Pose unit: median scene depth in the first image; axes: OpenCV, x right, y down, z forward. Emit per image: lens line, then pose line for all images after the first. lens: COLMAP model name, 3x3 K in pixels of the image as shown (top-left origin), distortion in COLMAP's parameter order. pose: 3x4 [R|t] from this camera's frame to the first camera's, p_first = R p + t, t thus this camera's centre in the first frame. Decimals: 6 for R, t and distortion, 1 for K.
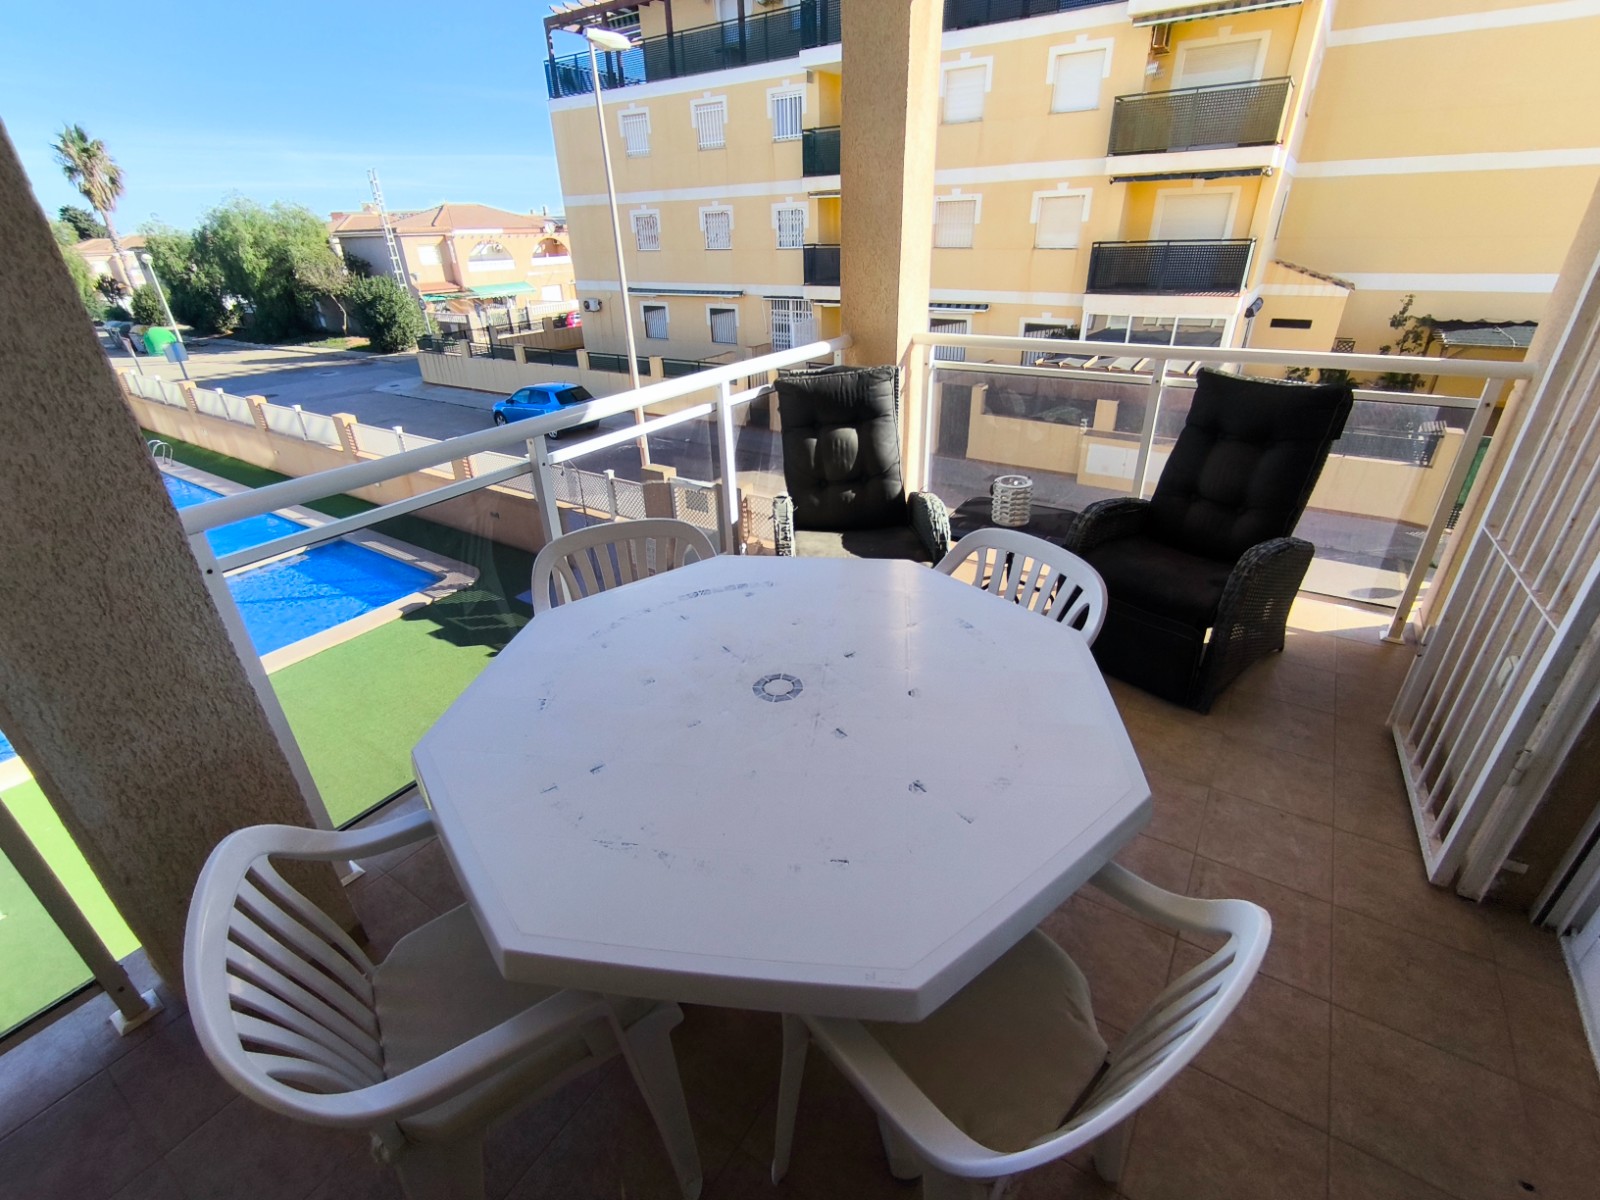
lens RADIAL K [[705.4, 0, 805.8], [0, 705.4, 604.4], [0, 0, 1]] dist [-0.001599, 0.000183]
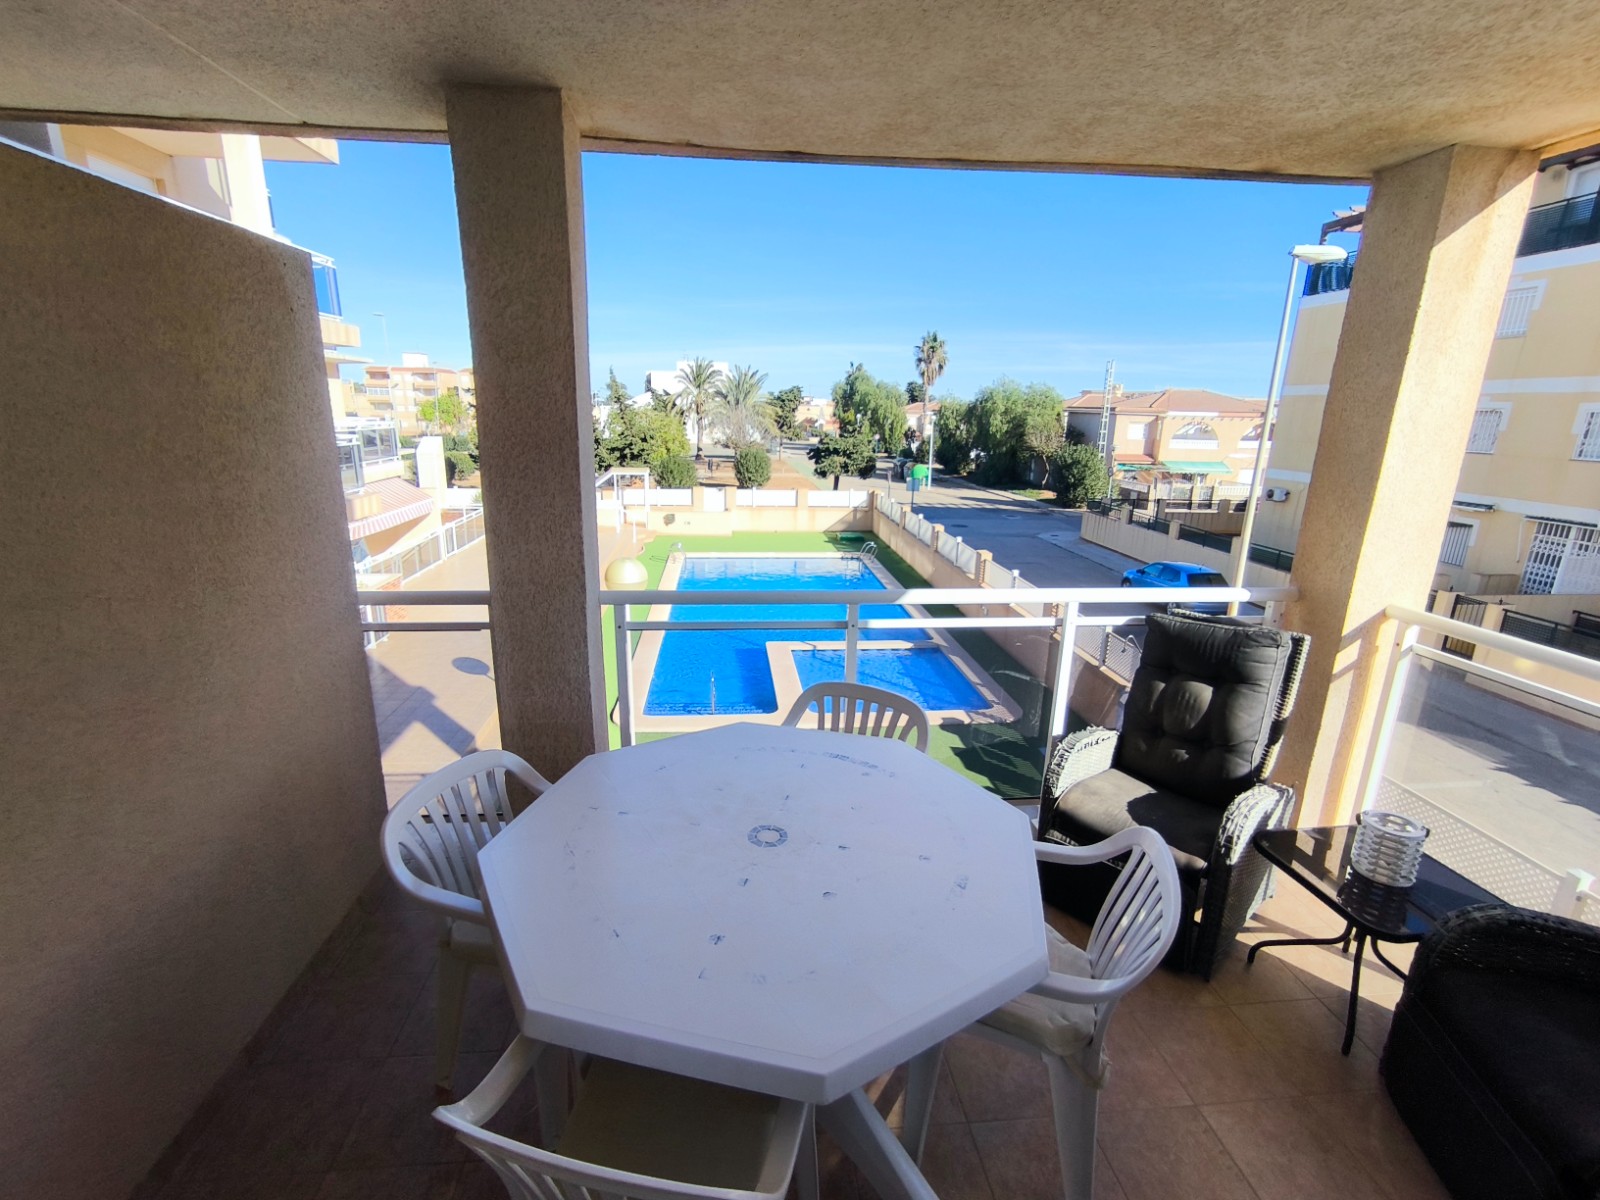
lens RADIAL K [[722.3, 0, 793.6], [0, 722.3, 603.0], [0, 0, 1]] dist [-0.009035, 0.004915]
pose [[0.620842, 0.245797, -0.744405, 0.032064], [-0.403973, 0.914098, -0.035090, -0.008444], [0.671834, 0.322505, 0.666806, 0.001243]]
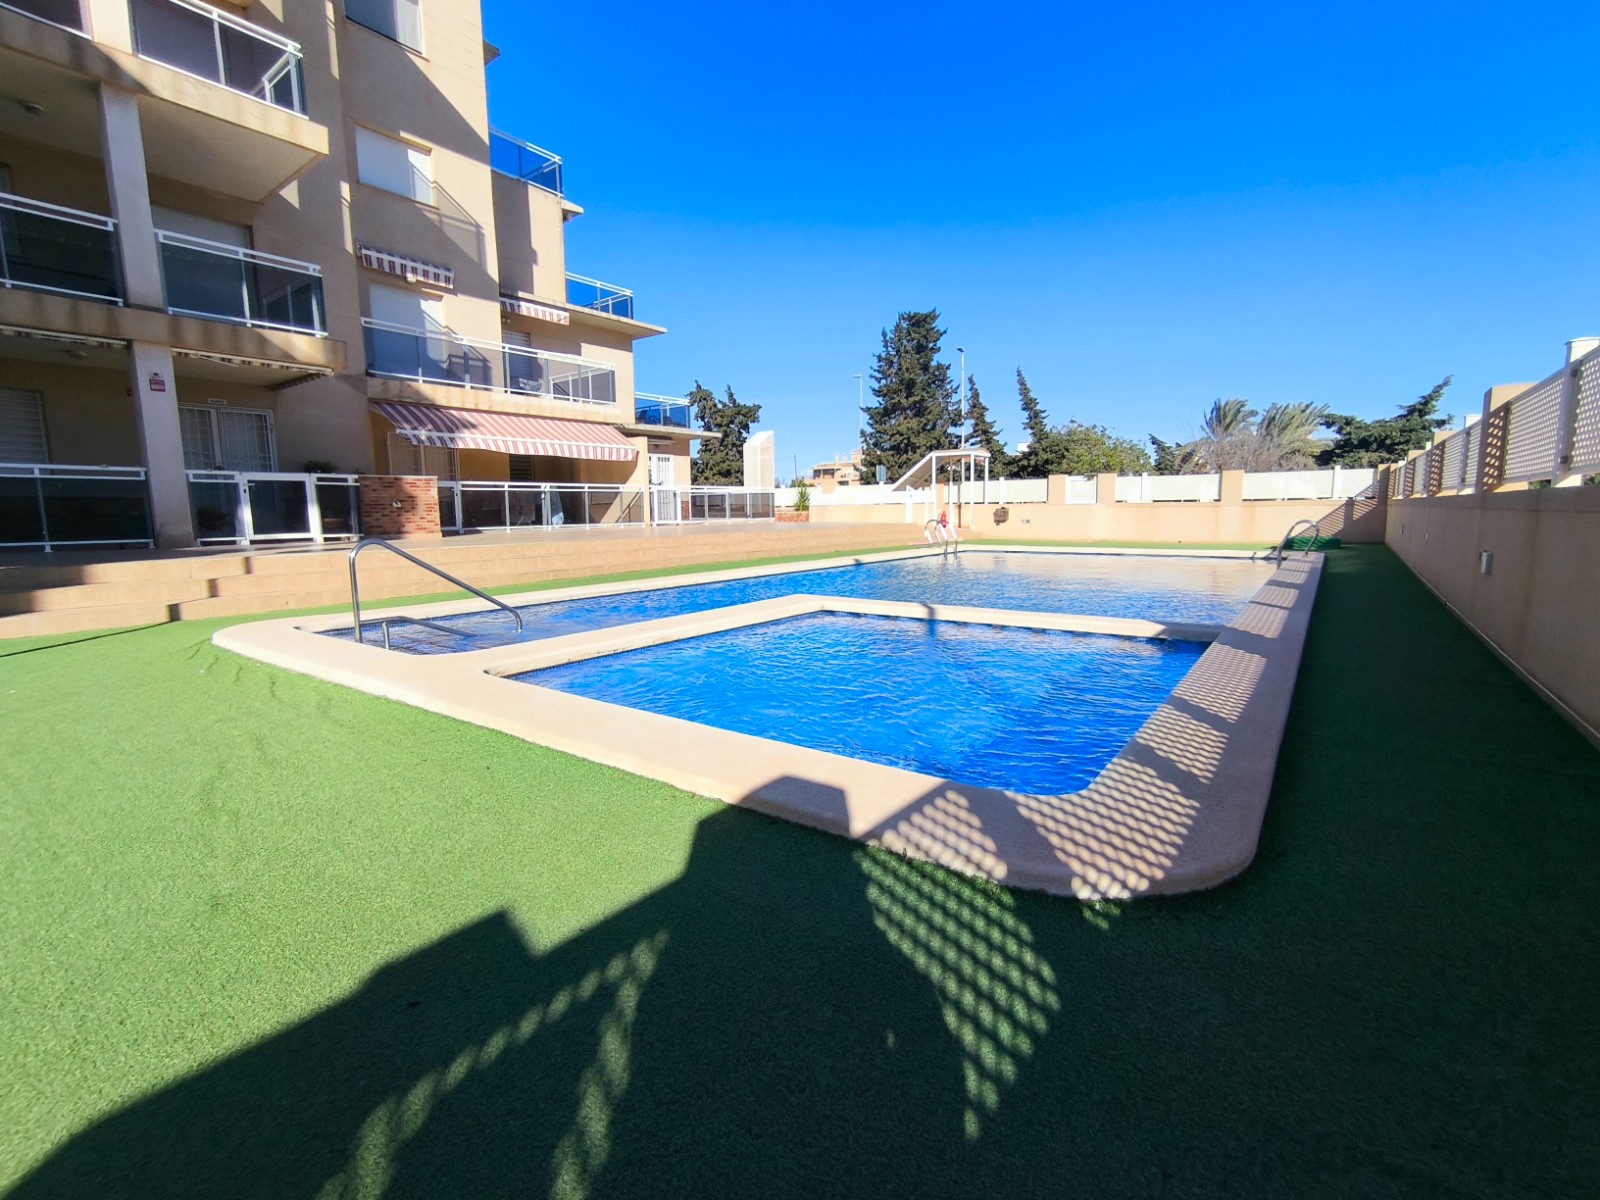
lens RADIAL K [[722.3, 0, 793.6], [0, 722.3, 603.0], [0, 0, 1]] dist [-0.009035, 0.004915]
pose [[-0.063122, 0.154302, -0.986005, -0.121464], [-0.462084, 0.871178, 0.165914, -0.027783], [0.884587, 0.466090, 0.016310, 0.329410]]
